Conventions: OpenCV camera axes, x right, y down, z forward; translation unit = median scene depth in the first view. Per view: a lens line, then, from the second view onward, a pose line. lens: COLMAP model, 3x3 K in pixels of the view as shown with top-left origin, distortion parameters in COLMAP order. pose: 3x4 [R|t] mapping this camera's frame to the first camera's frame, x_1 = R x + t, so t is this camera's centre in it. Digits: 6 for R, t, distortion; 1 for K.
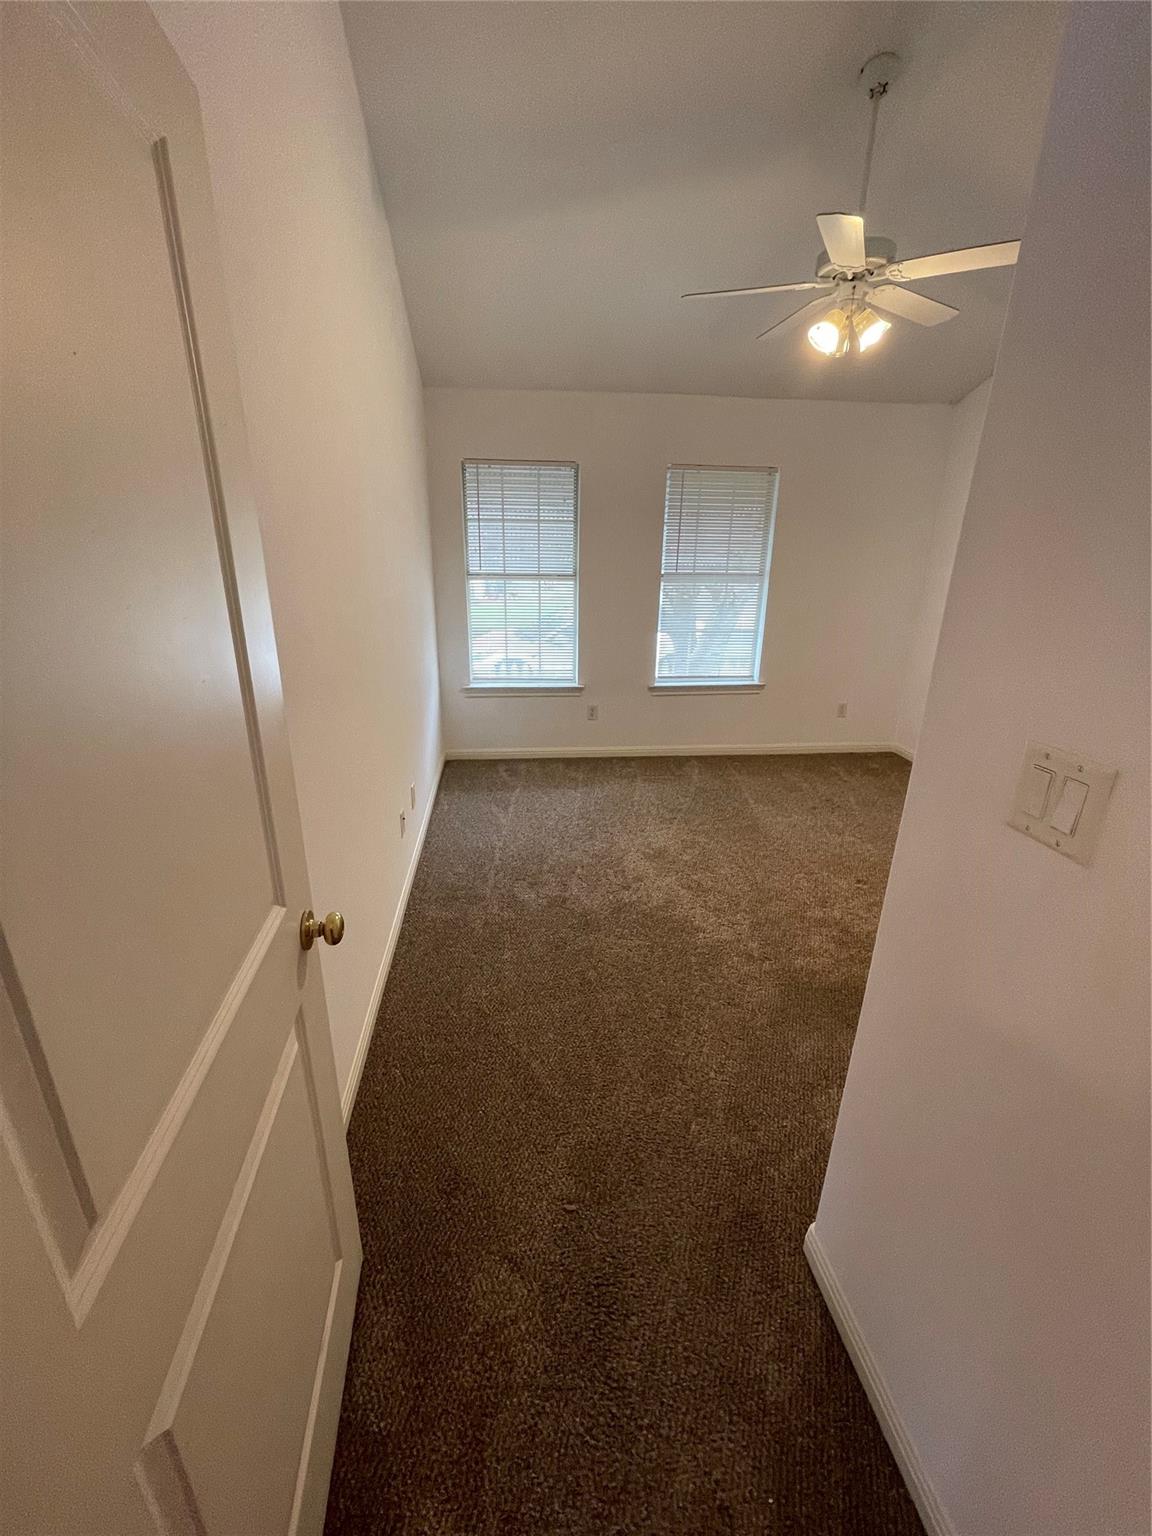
lens RADIAL K [[613.7, 0, 567.3], [0, 613.7, 760.6], [0, 0, 1]] dist [-0.003188, 0.000146]
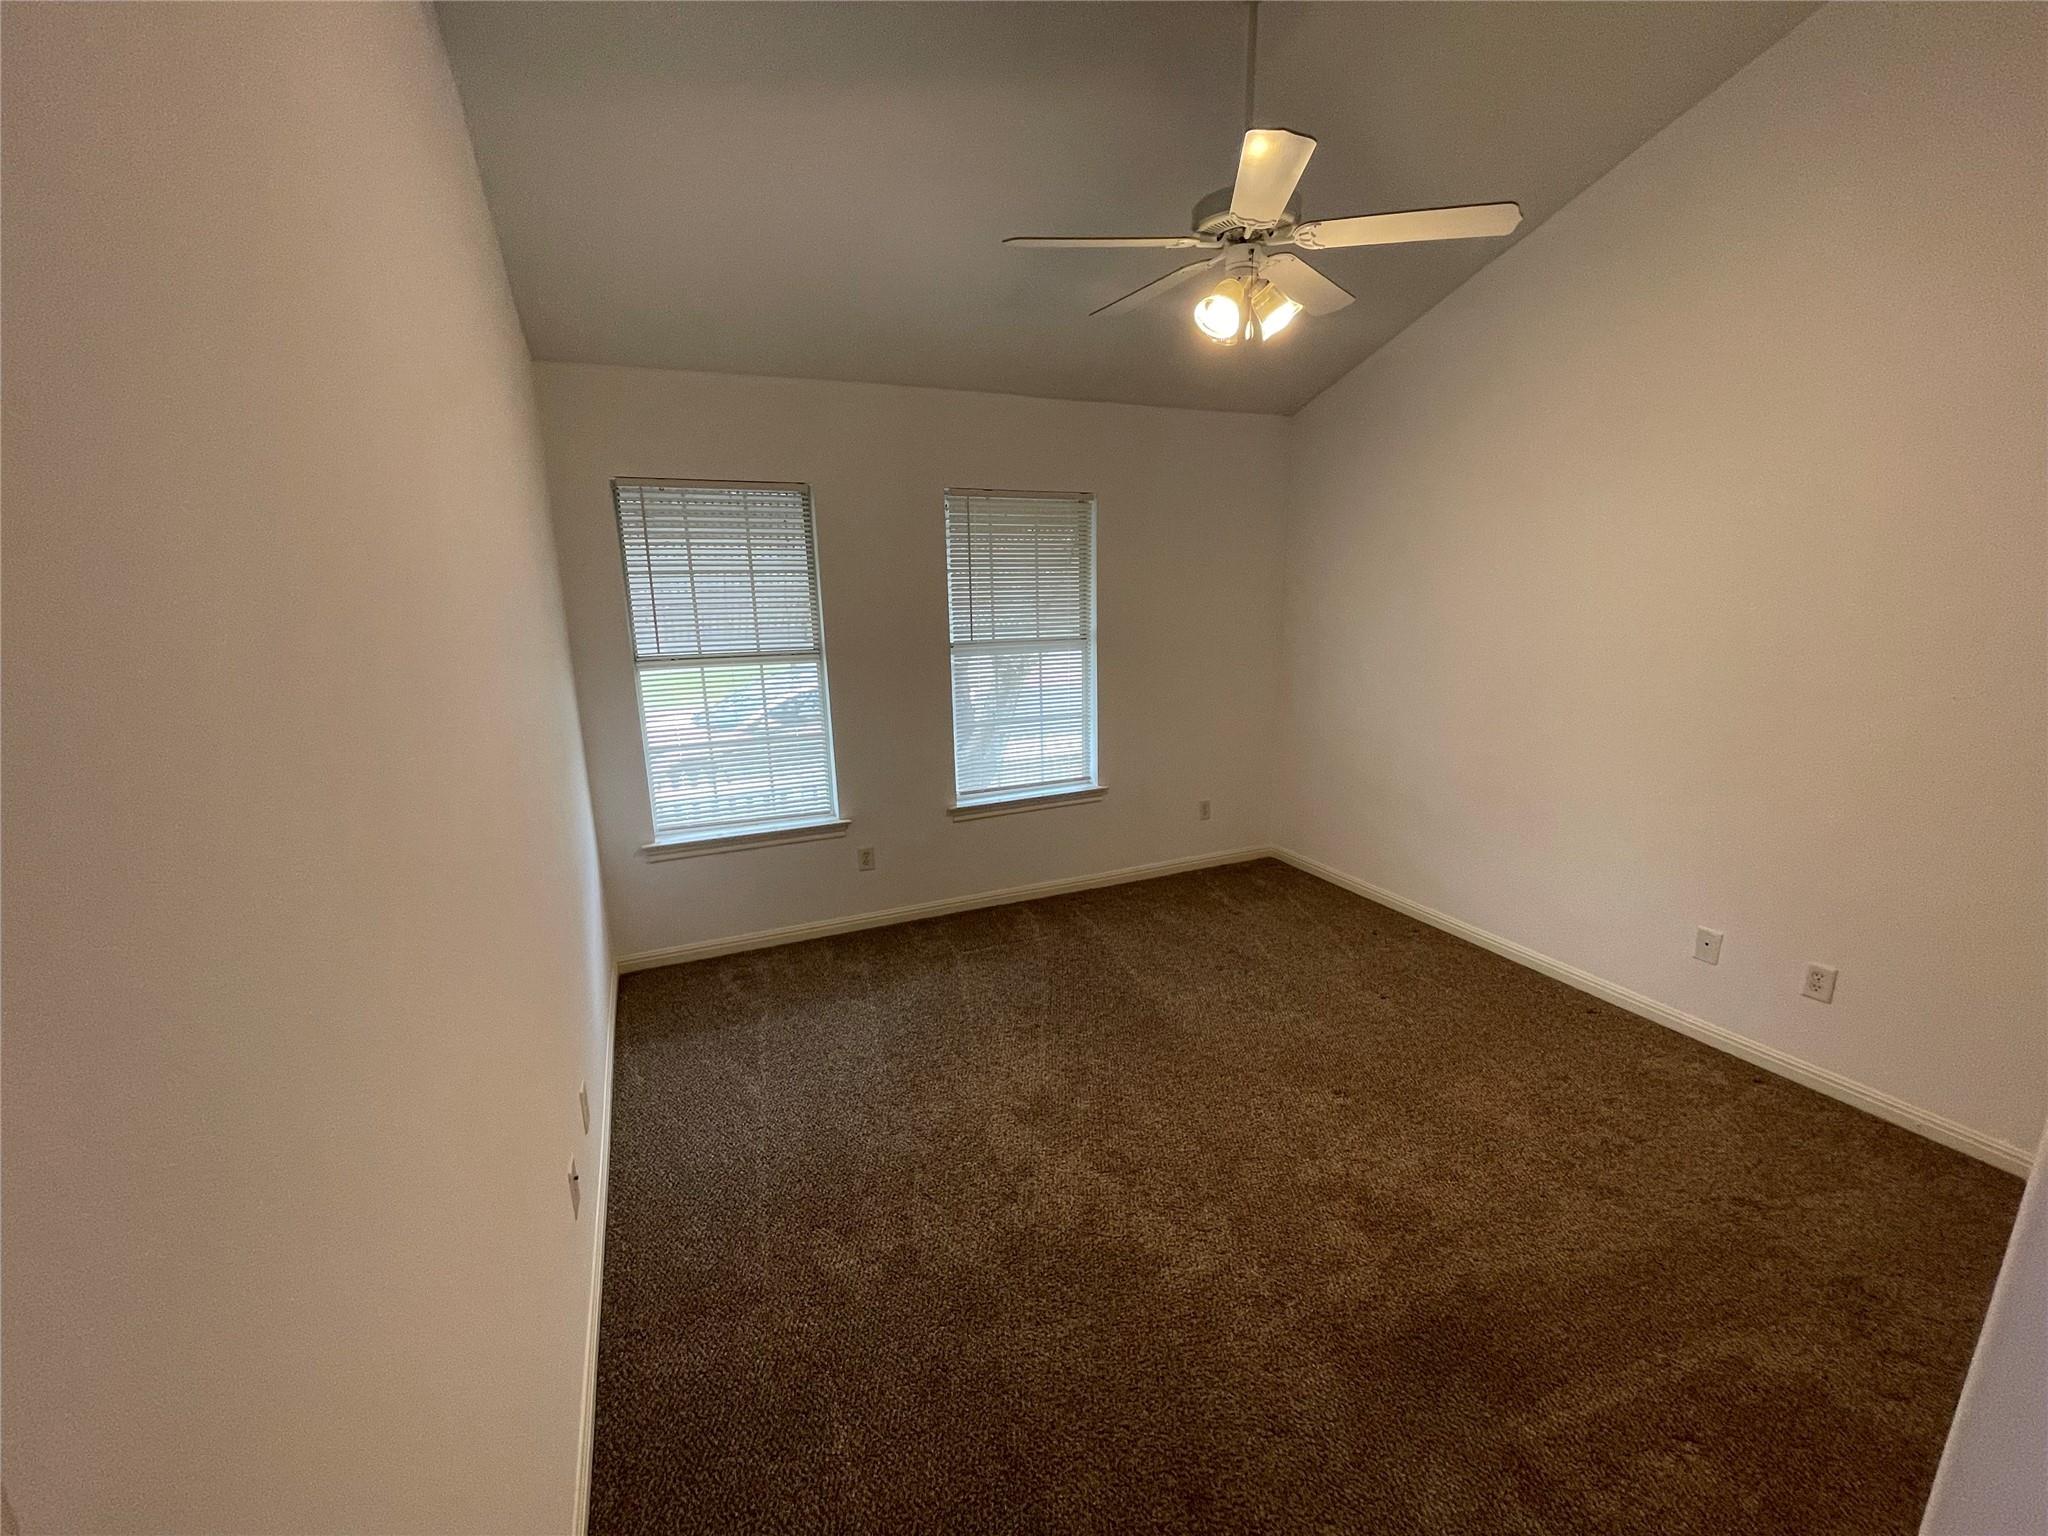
lens RADIAL K [[818.3, 0, 1029.7], [0, 818.3, 779.6], [0, 0, 1]] dist [-0.003188, 0.000146]
pose [[0.945785, -0.100026, 0.309007, -0.063421], [0.129667, 0.988573, -0.076870, -0.088187], [-0.297787, 0.112771, 0.947948, 0.160675]]
